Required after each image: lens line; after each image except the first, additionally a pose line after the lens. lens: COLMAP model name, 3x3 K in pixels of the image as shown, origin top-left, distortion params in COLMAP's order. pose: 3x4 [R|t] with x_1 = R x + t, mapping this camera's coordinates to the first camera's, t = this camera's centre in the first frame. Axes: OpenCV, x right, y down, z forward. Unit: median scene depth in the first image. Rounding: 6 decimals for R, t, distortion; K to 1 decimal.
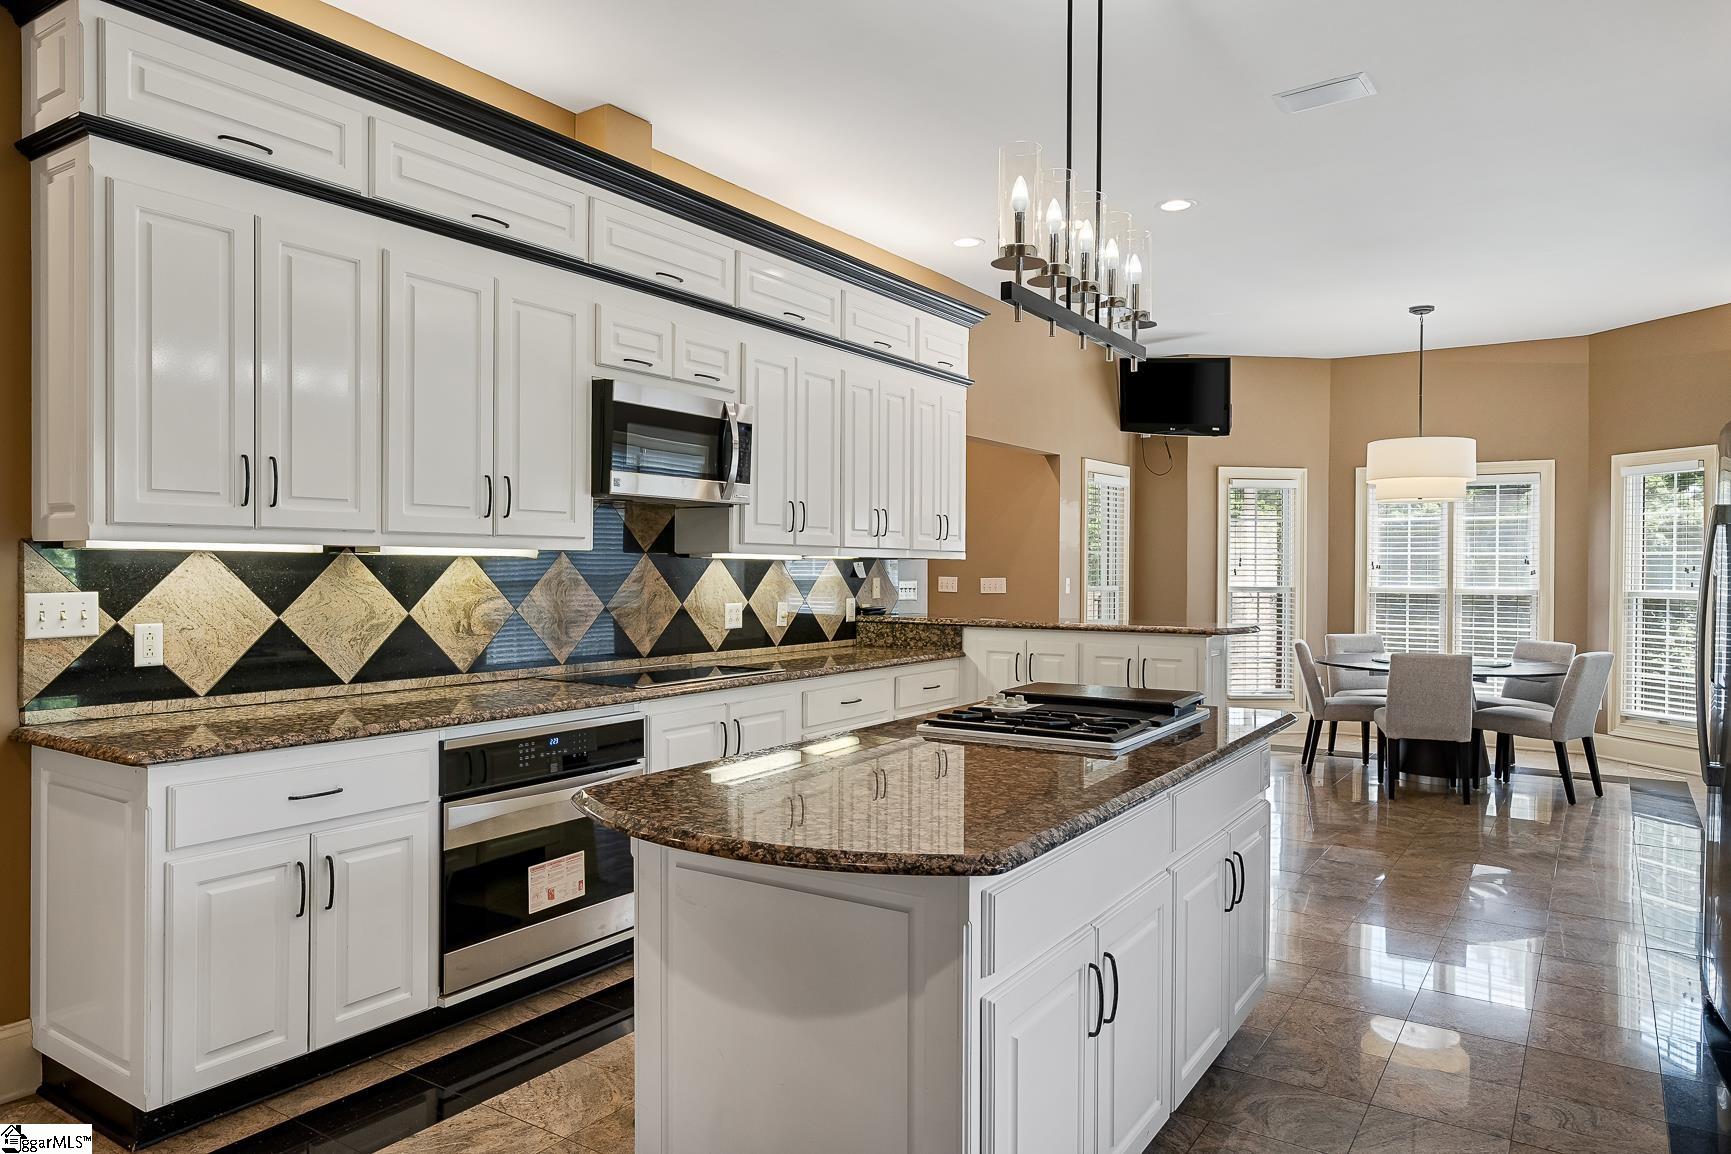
lens RADIAL K [[1113.3, 0, 868.5], [0, 1113.3, 571.3], [0, 0, 1]] dist [-0.002557, 0.003621]
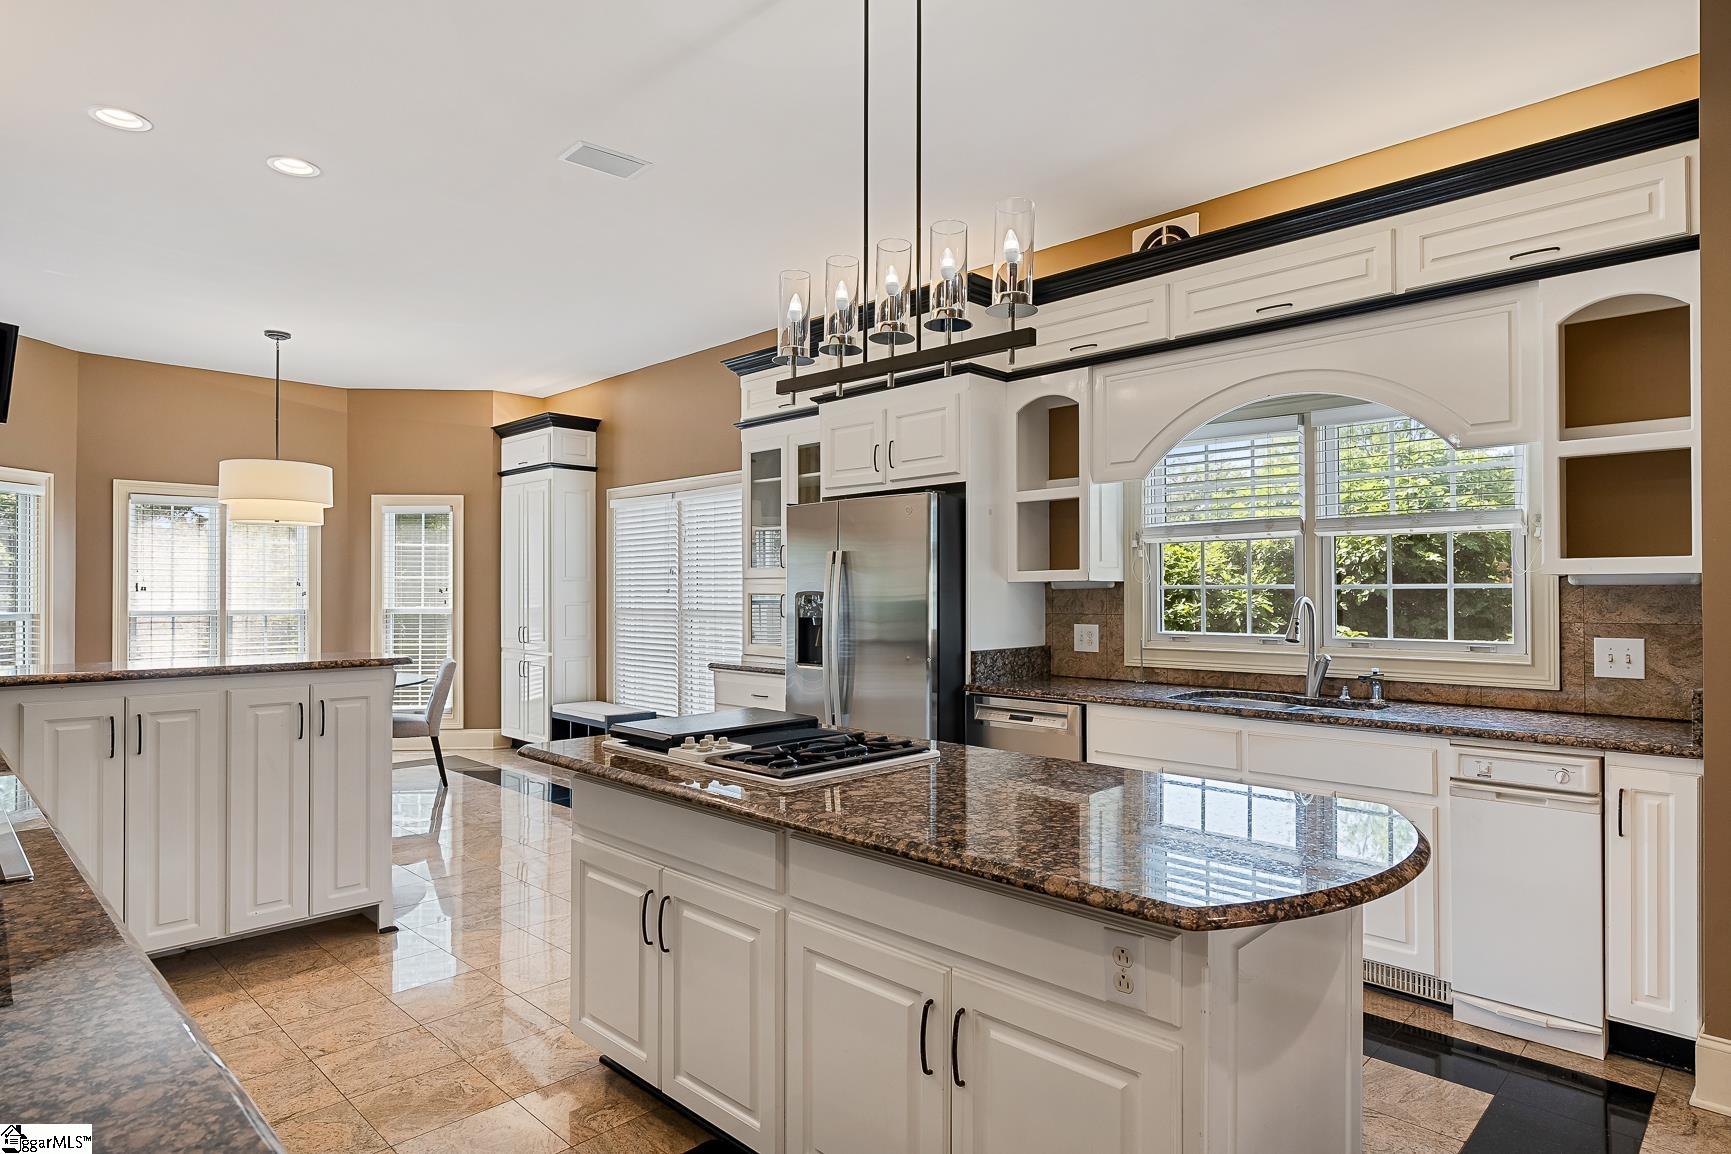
lens RADIAL K [[959.8, 0, 862.1], [0, 959.8, 582.8], [0, 0, 1]] dist [-0.011815, 0.001419]
pose [[0.191025, 0.002798, 0.981581, -0.404160], [0.005508, 0.999977, -0.003923, -0.005618], [-0.981570, 0.006156, 0.191005, 0.499874]]
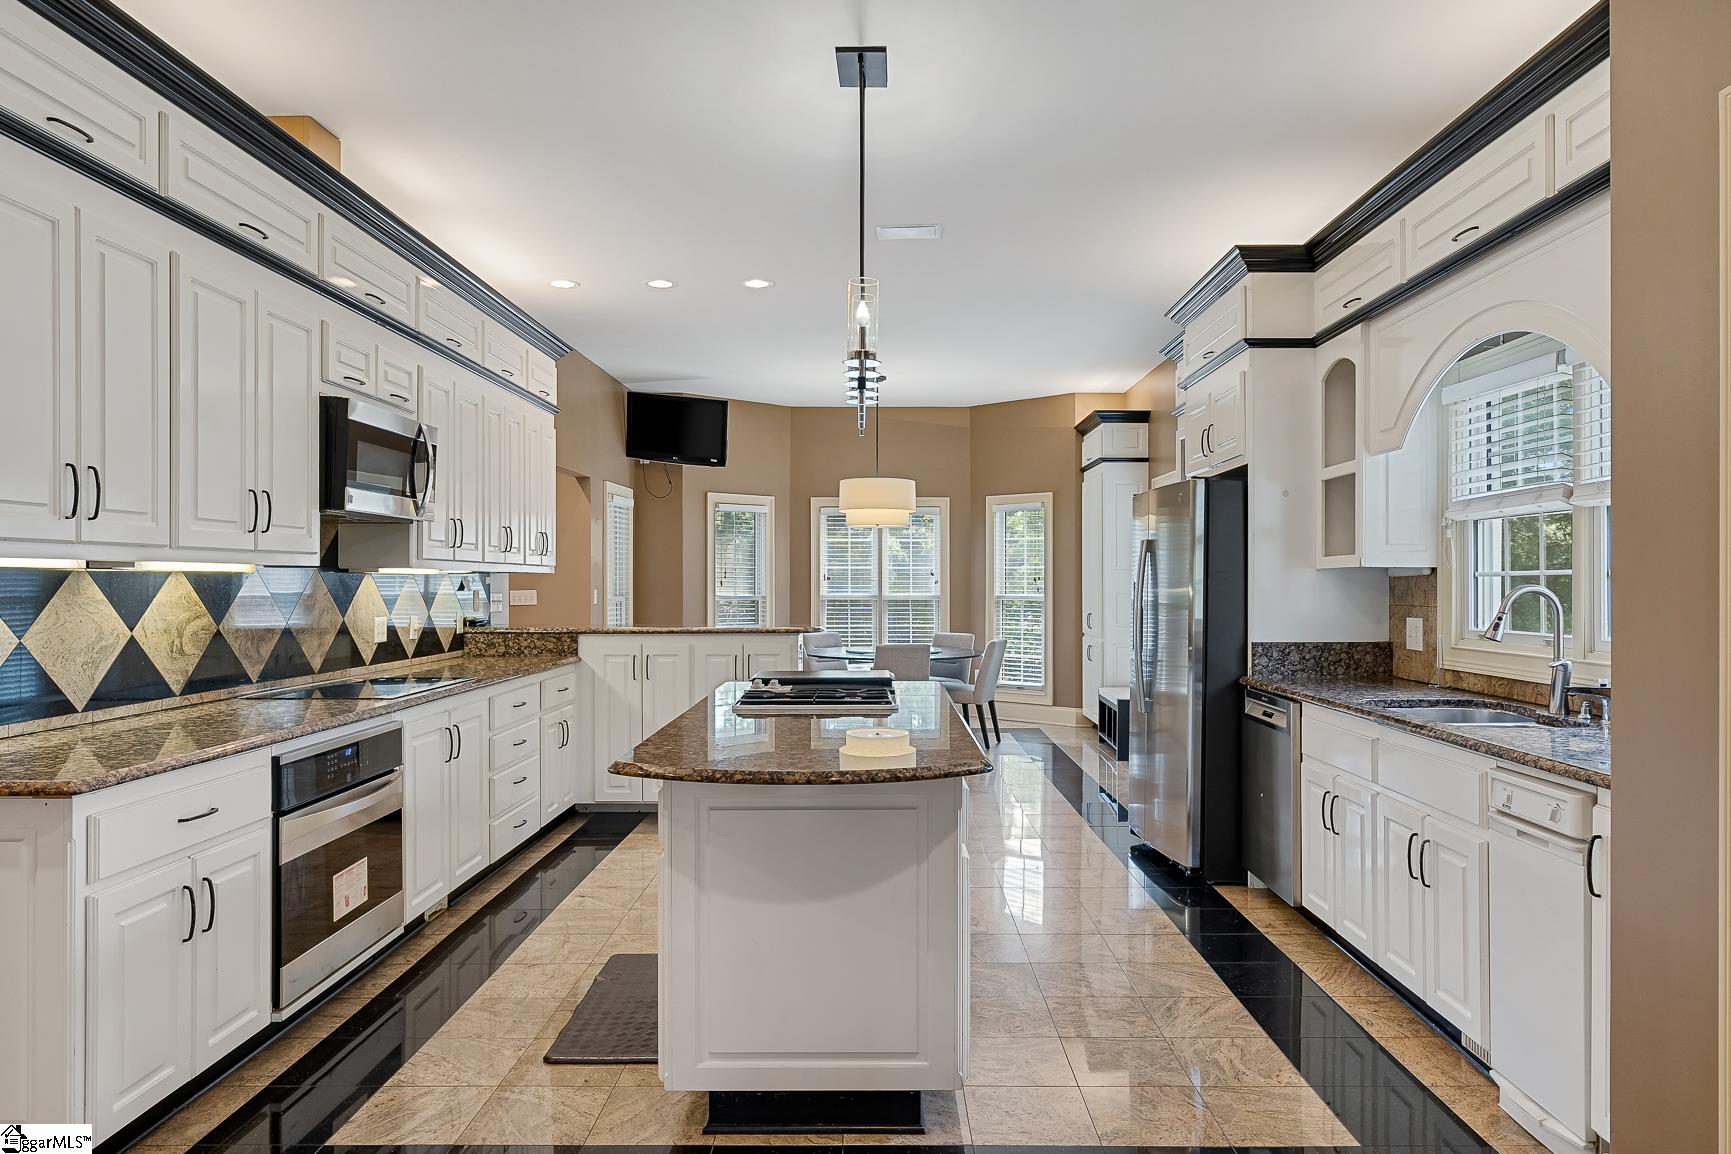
lens RADIAL K [[1084.8, 0, 873.7], [0, 1084.8, 580.4], [0, 0, 1]] dist [0.002065, 0.000446]
pose [[0.838176, -0.005743, 0.545370, -0.305265], [0.007126, 0.999975, -0.000423, -0.001392], [-0.545354, 0.004241, 0.838195, -0.076294]]
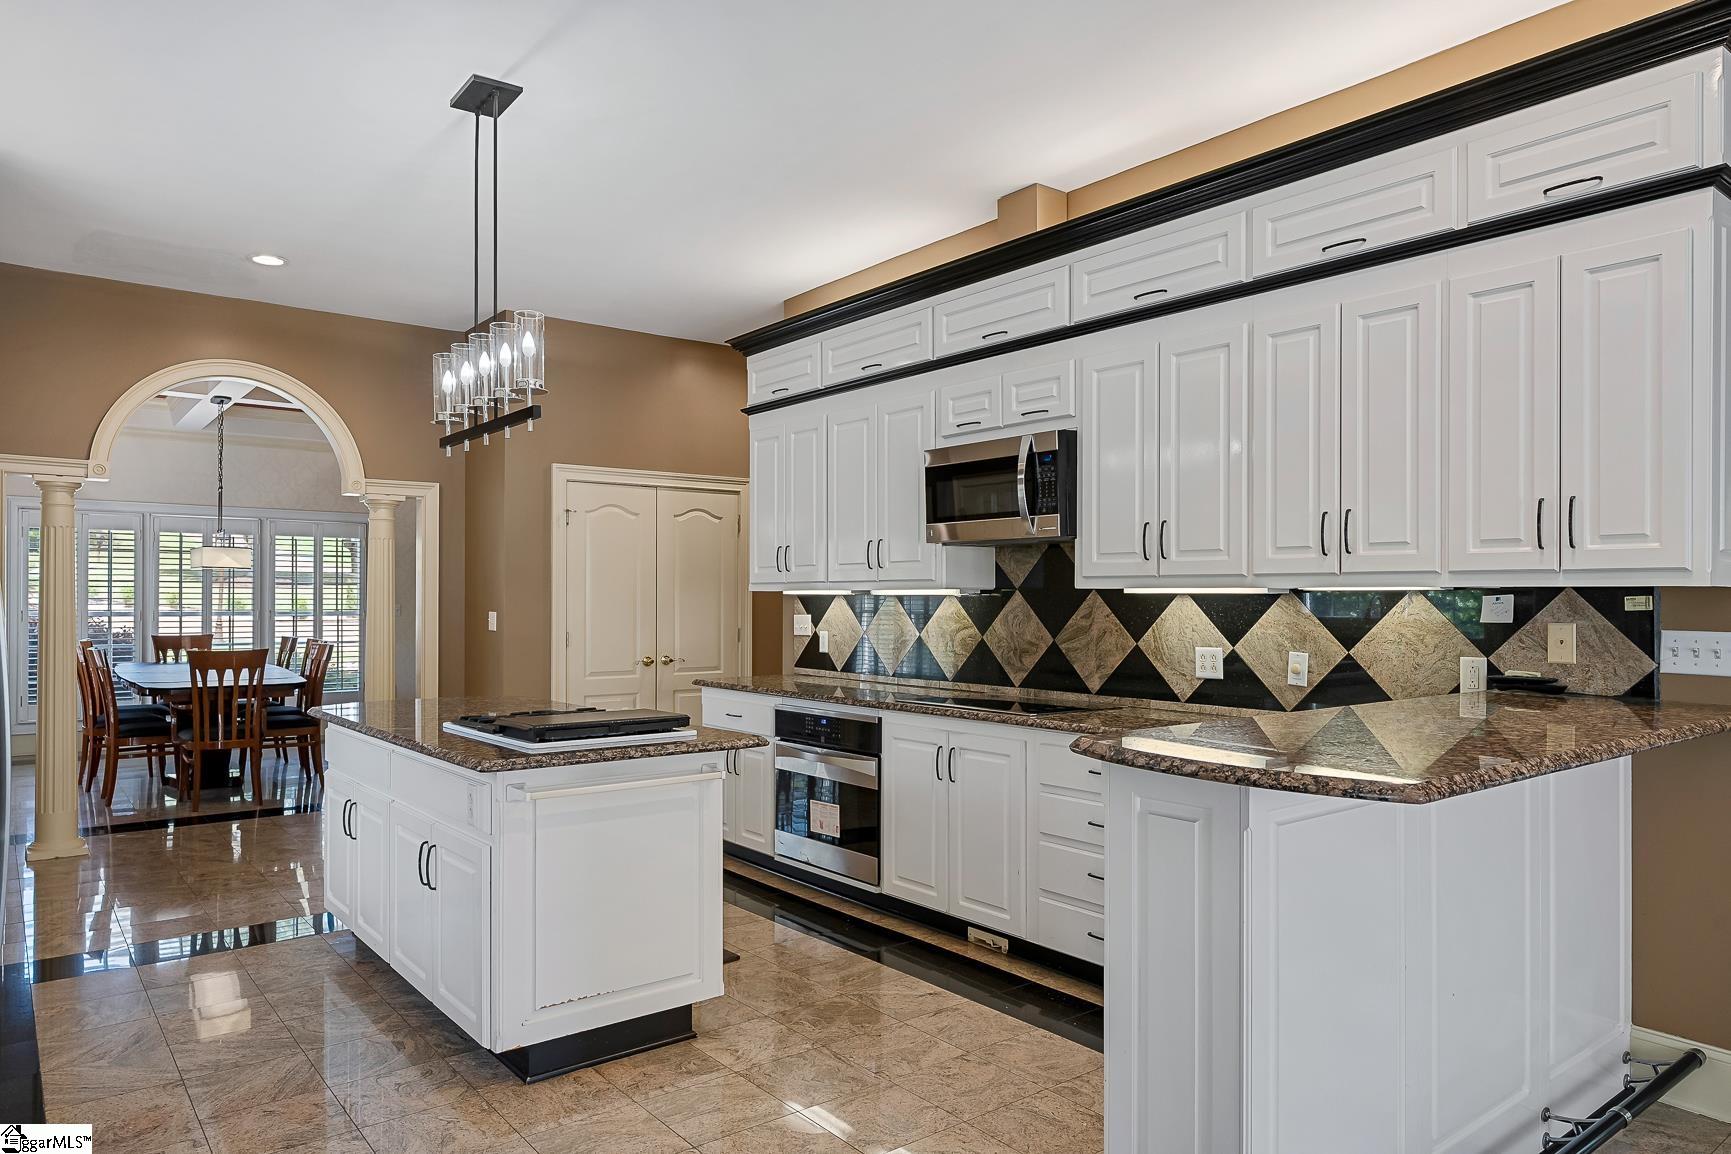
lens RADIAL K [[1113.3, 0, 871.2], [0, 1113.3, 587.8], [0, 0, 1]] dist [-0.002557, 0.003621]
pose [[-0.306856, -0.017417, -0.951596, 0.795892], [-0.008932, 0.999841, -0.015420, -0.000739], [0.951714, 0.003768, -0.306963, 1.093969]]
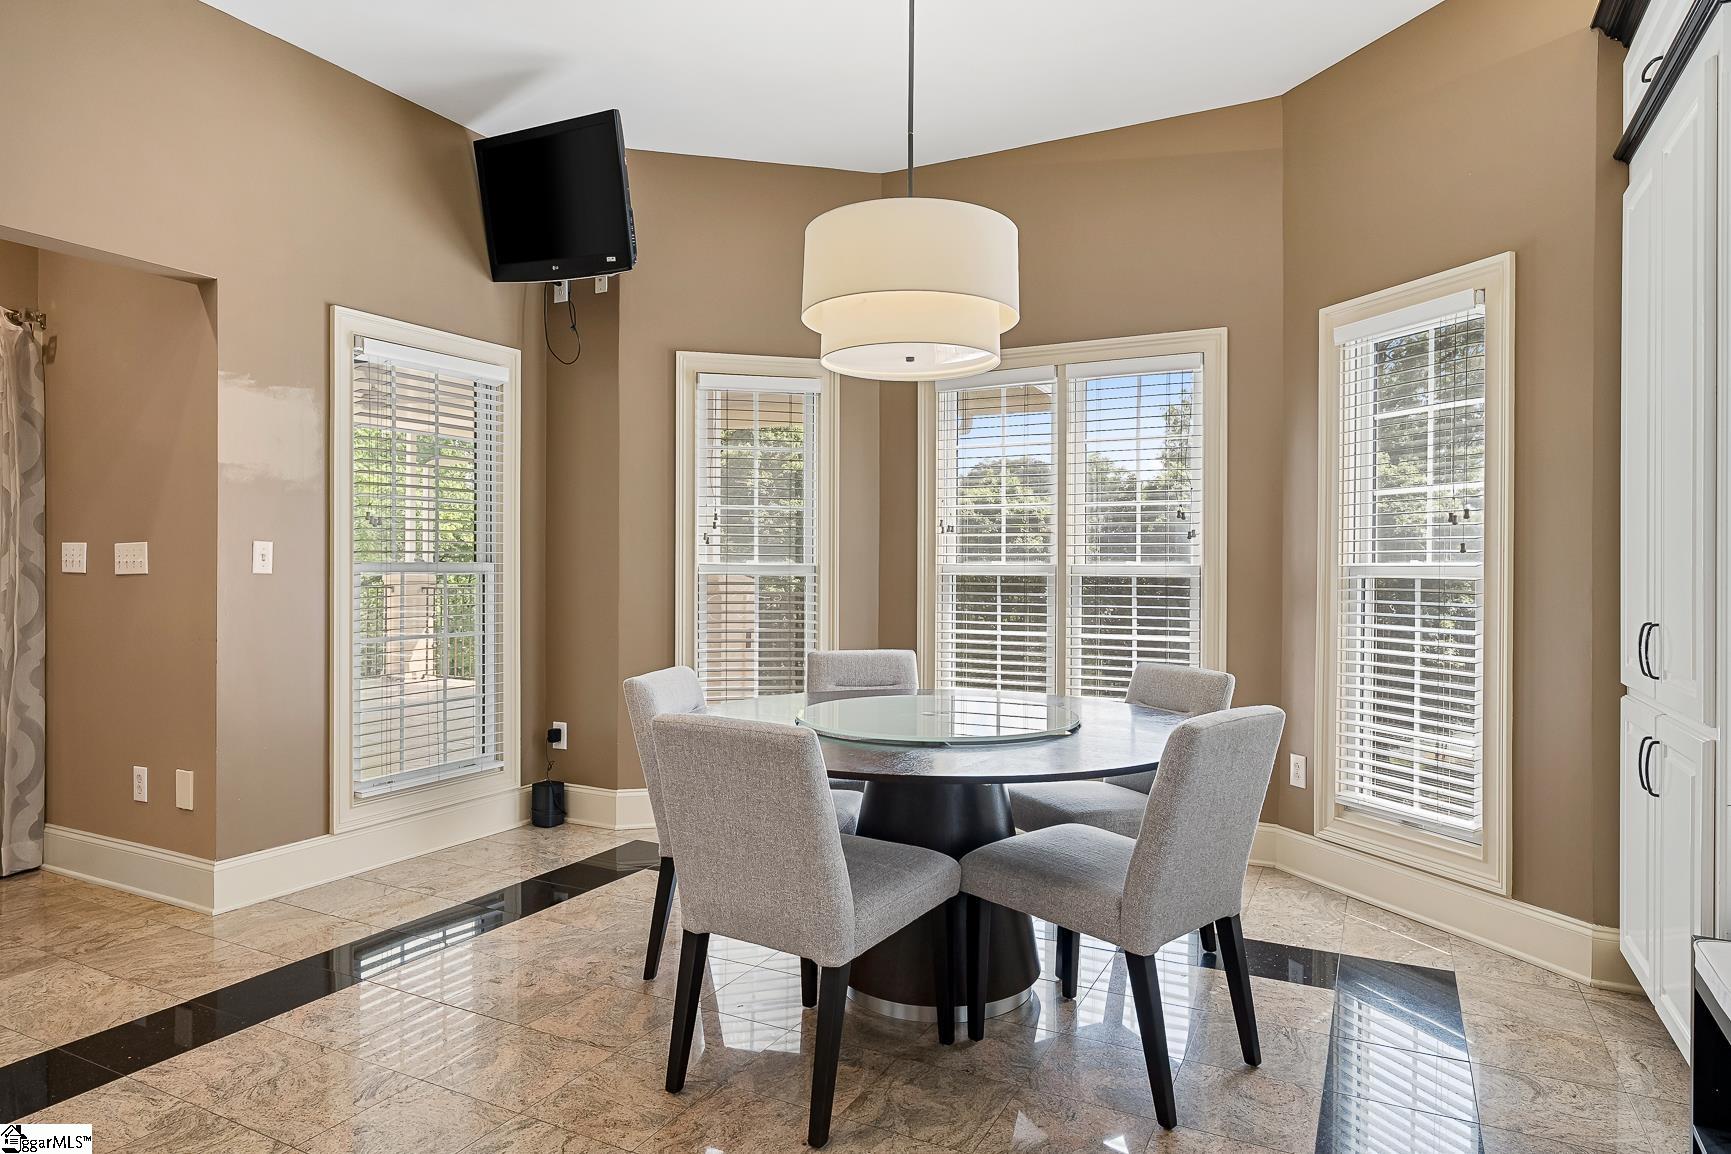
lens RADIAL K [[1025.9, 0, 864.9], [0, 1025.9, 571.3], [0, 0, 1]] dist [-0.004192, 0.003073]
pose [[0.993016, -0.001131, 0.117972, 0.679578], [0.001522, 0.999994, -0.003228, 0.037039], [-0.117968, 0.003385, 0.993012, 0.931623]]
